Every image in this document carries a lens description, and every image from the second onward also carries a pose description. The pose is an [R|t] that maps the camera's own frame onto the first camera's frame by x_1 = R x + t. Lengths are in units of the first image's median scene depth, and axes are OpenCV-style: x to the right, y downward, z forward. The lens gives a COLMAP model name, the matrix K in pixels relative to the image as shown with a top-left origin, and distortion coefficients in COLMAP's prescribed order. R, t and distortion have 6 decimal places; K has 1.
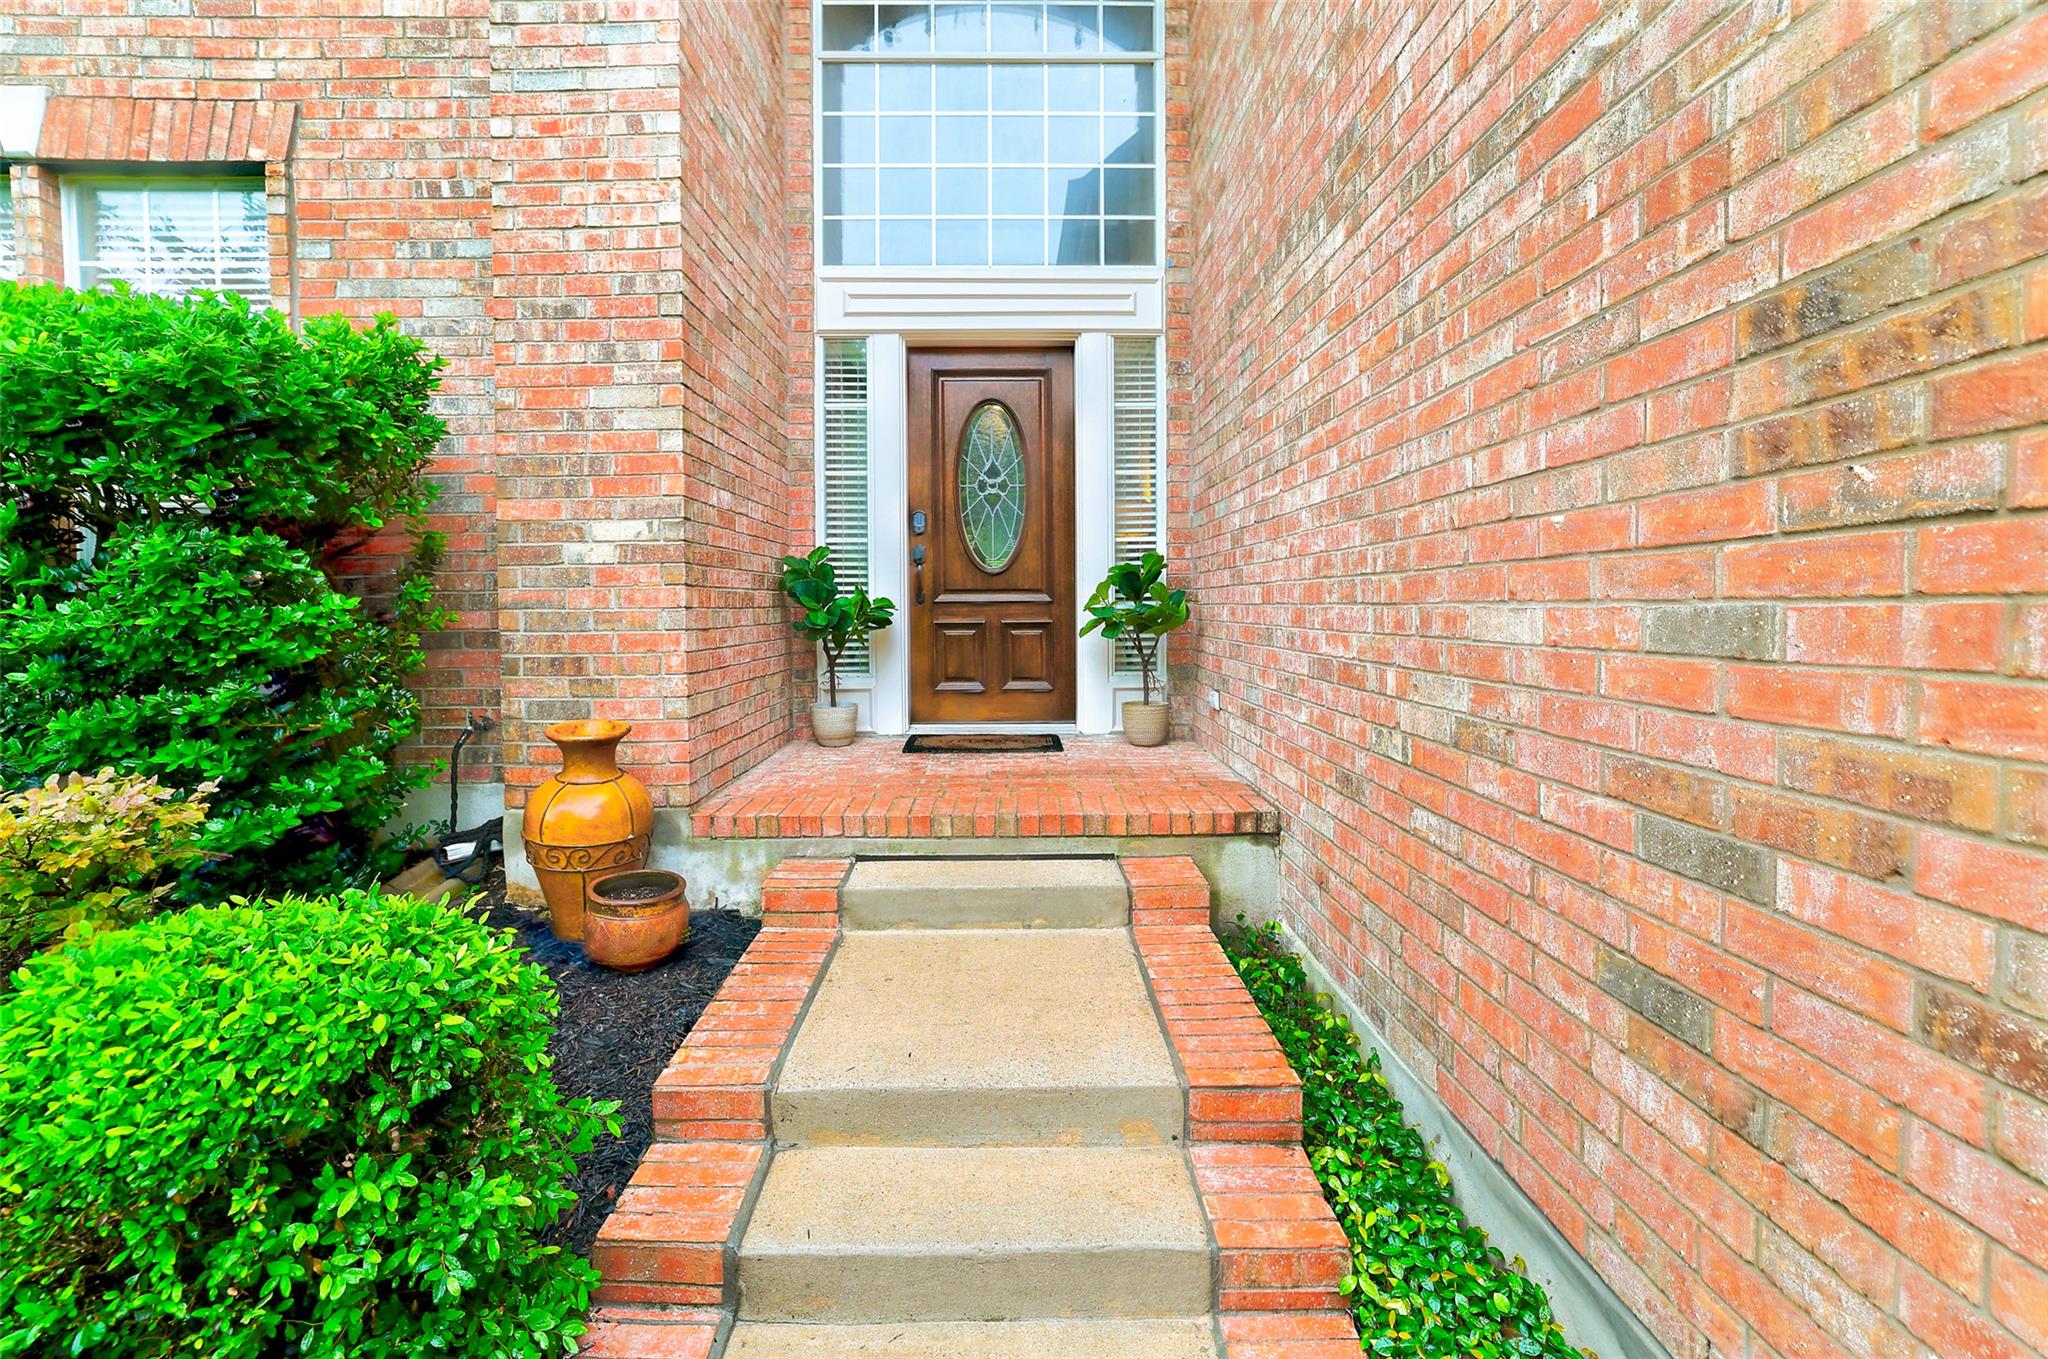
lens RADIAL K [[930.9, 0, 1021.8], [0, 930.9, 626.2], [0, 0, 1]] dist [0.000236, 0.000133]
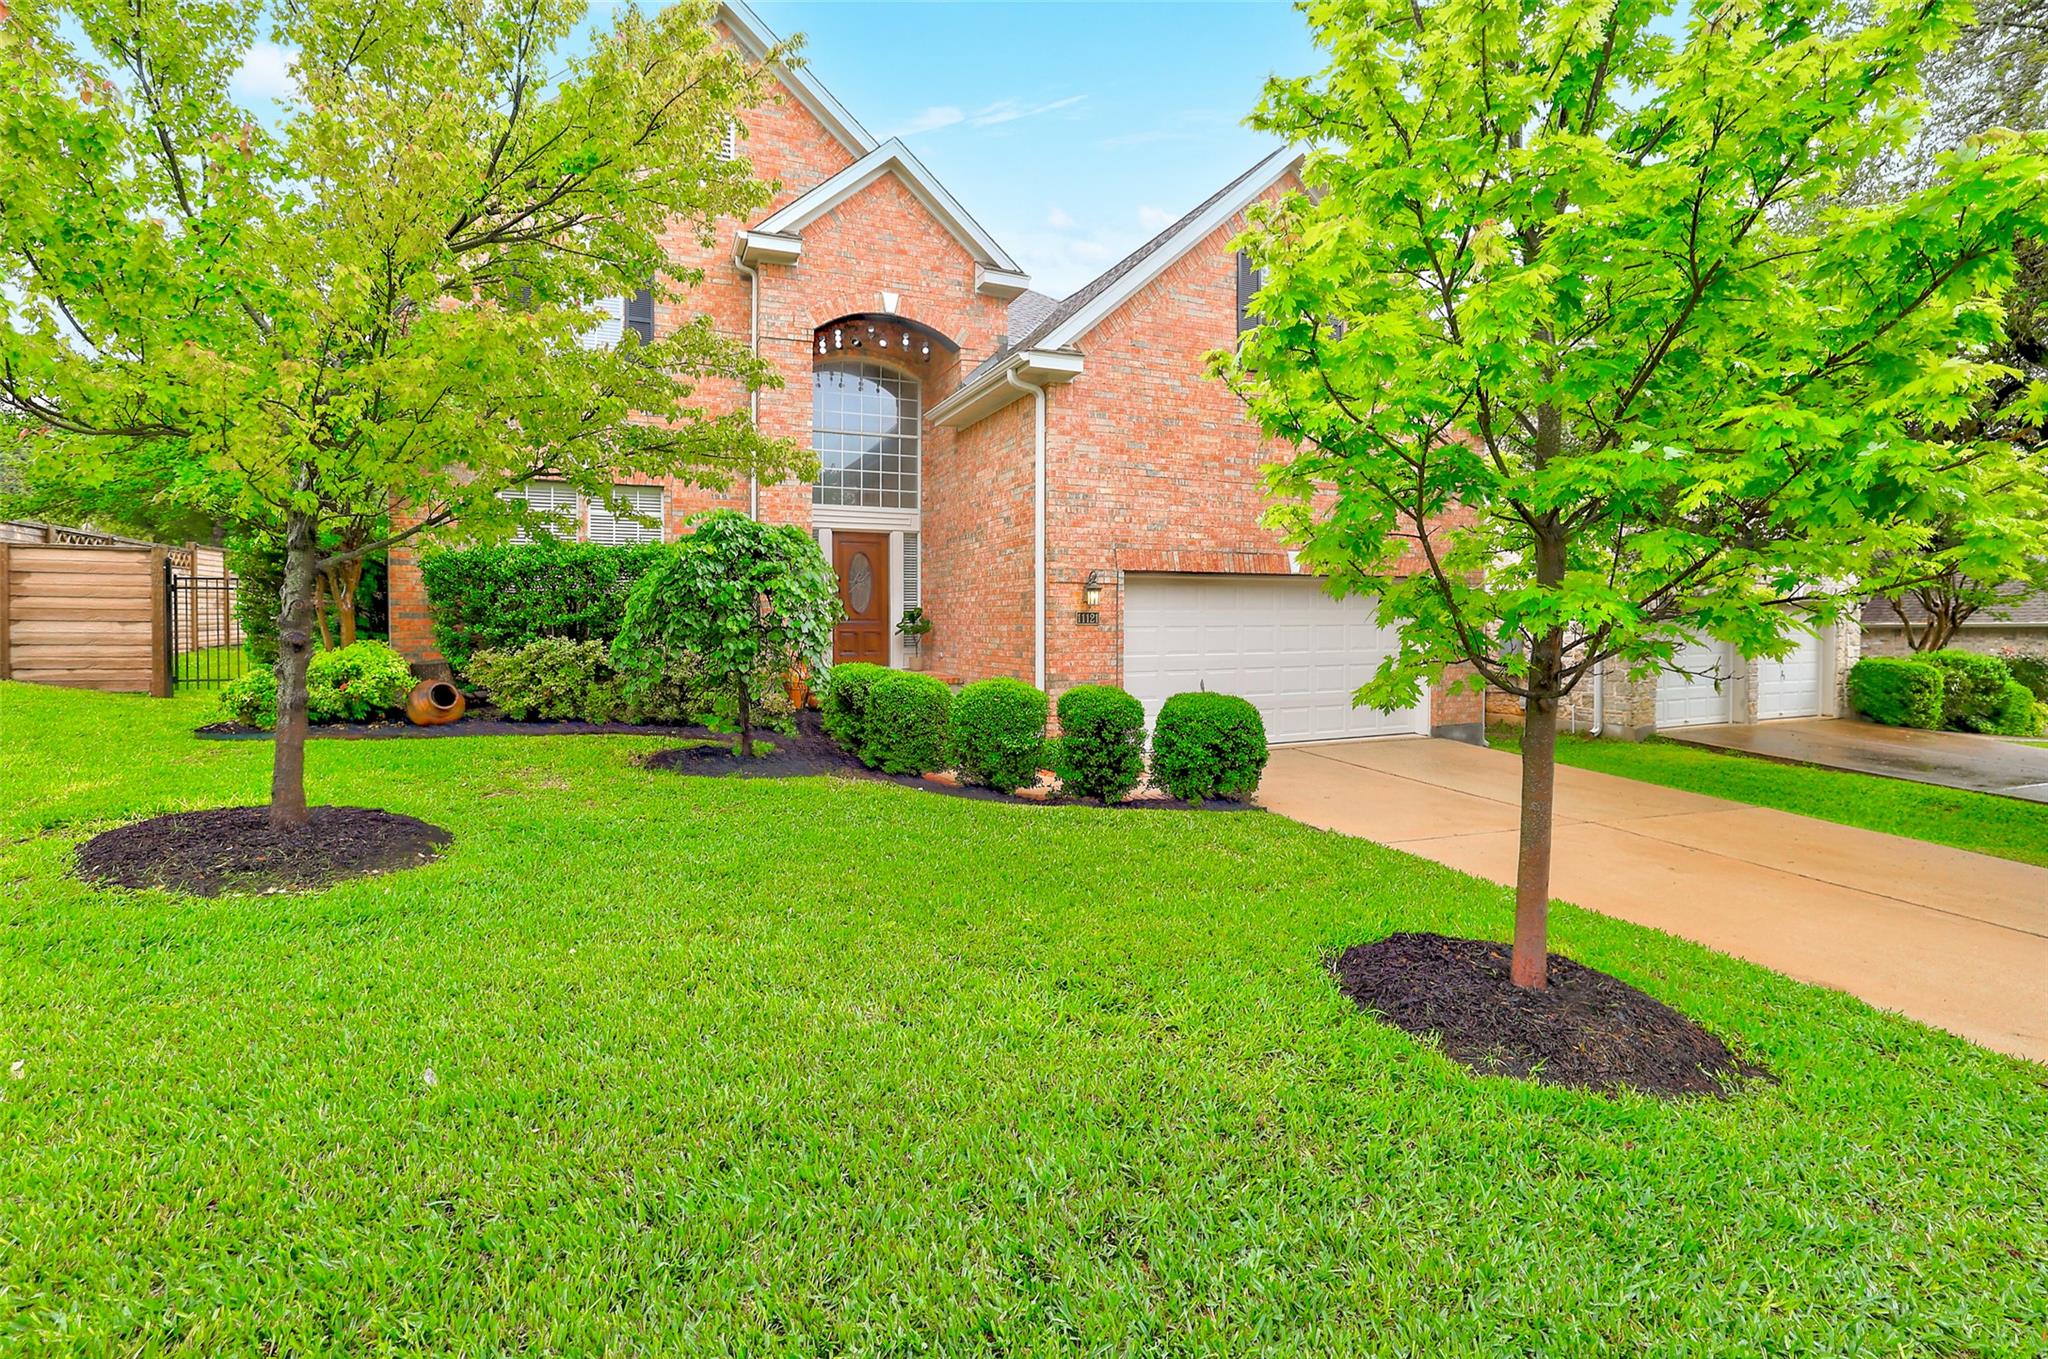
lens RADIAL K [[917.5, 0, 1011.1], [0, 917.5, 650.5], [0, 0, 1]] dist [-0.000018, 0.000141]
pose [[0.929622, -0.002829, 0.368503, -0.868166], [0.001608, 0.999992, 0.003621, 0.061422], [-0.368511, -0.002774, 0.929619, -2.401347]]
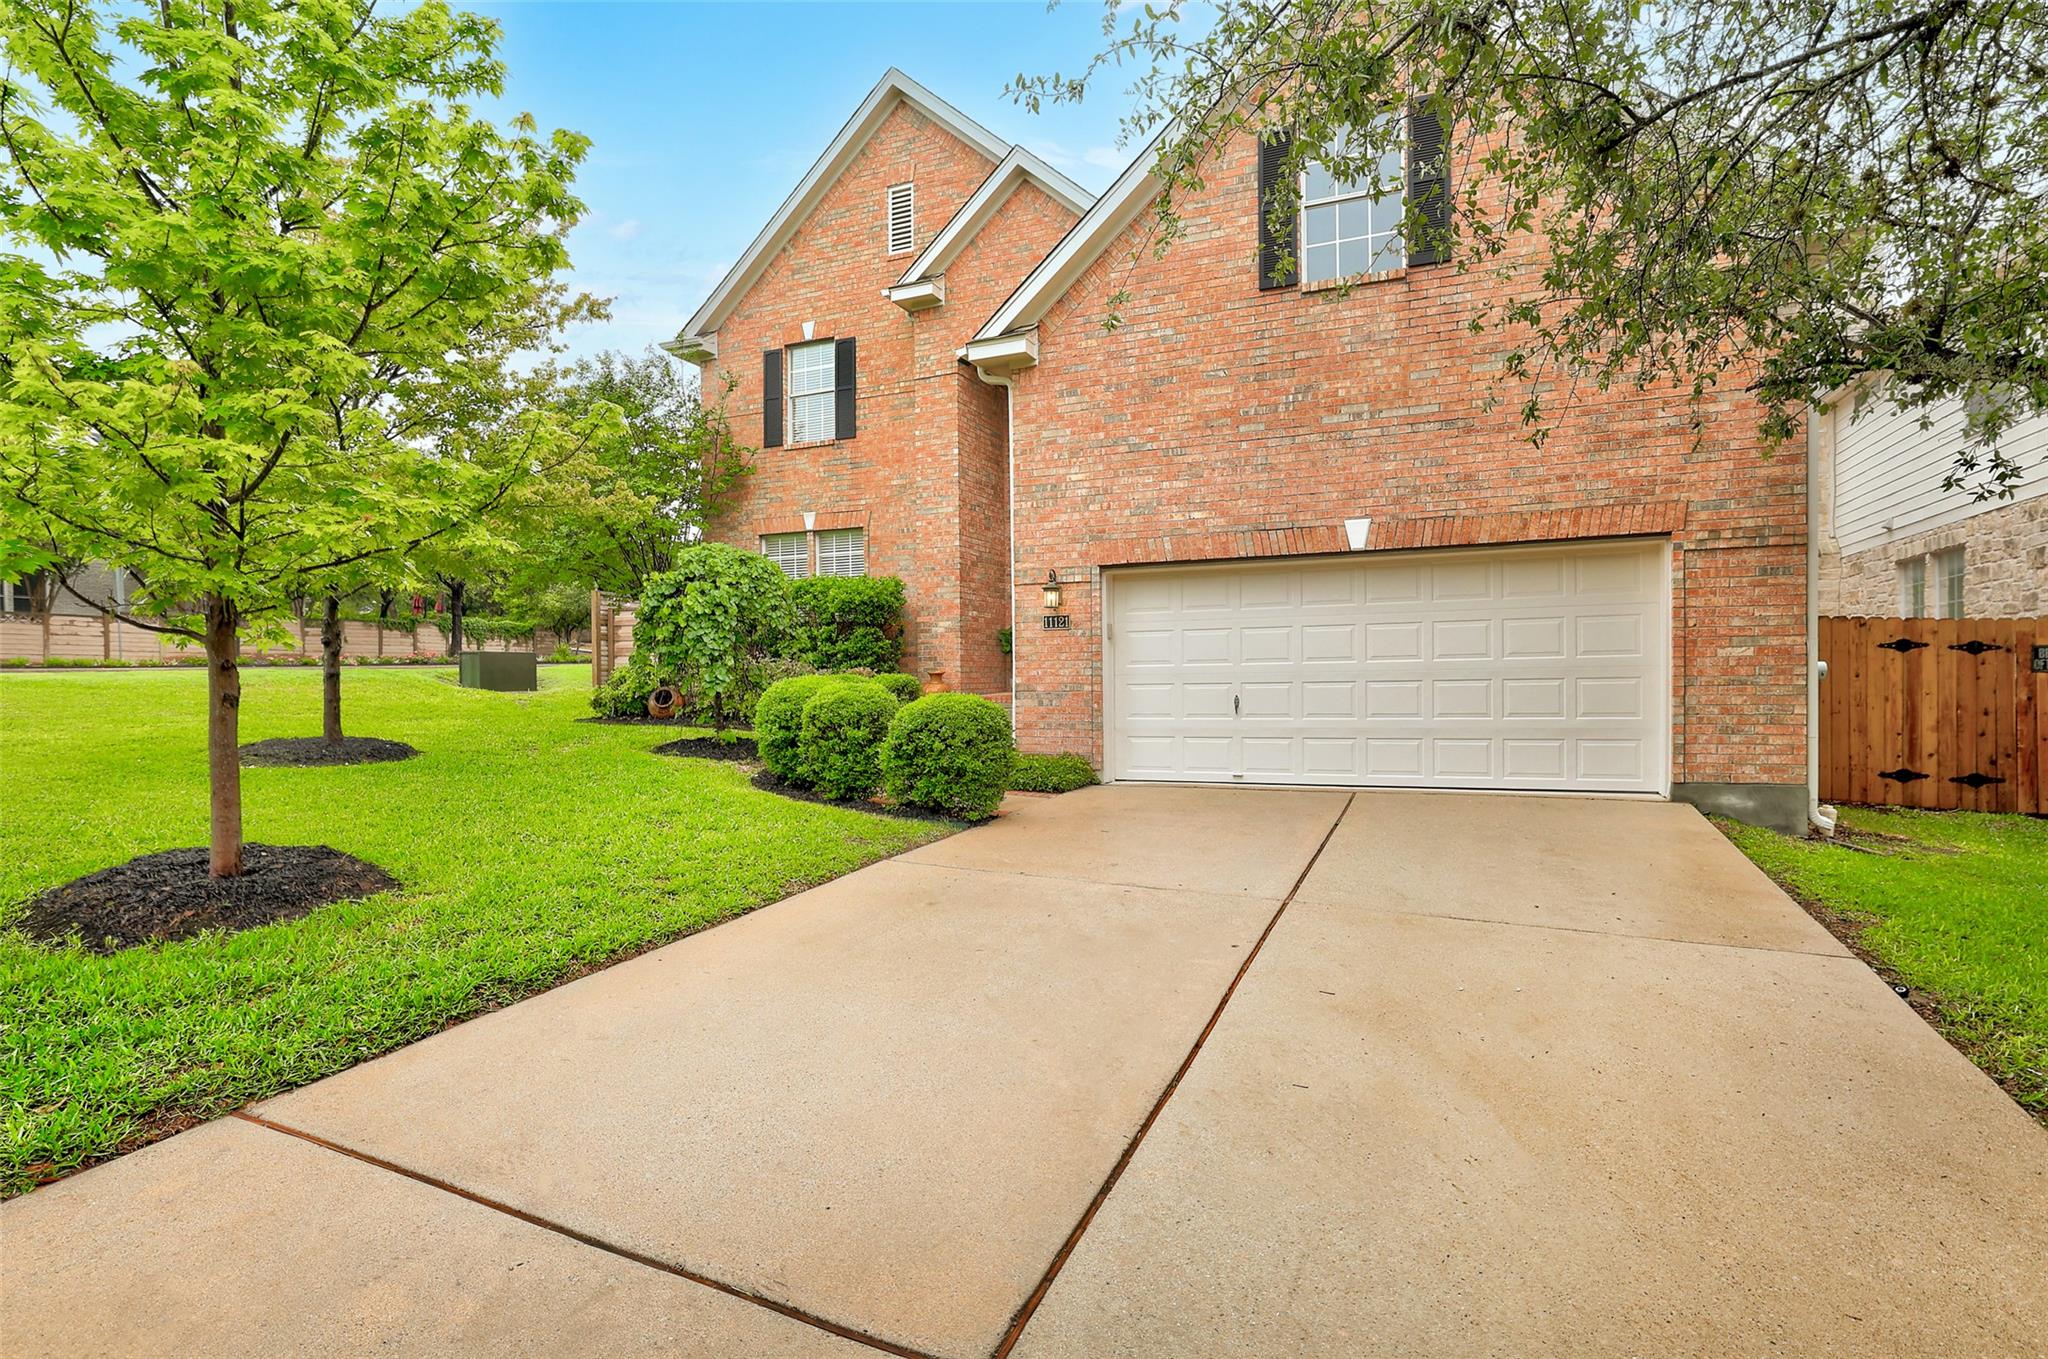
lens RADIAL K [[1003.6, 0, 1024.0], [0, 1003.6, 679.5], [0, 0, 1]] dist [0.045496, -0.000079]
pose [[0.919716, -0.001119, -0.392582, 1.360243], [-0.005339, 0.999868, -0.015357, 0.172090], [0.392547, 0.016220, 0.919589, -2.442106]]
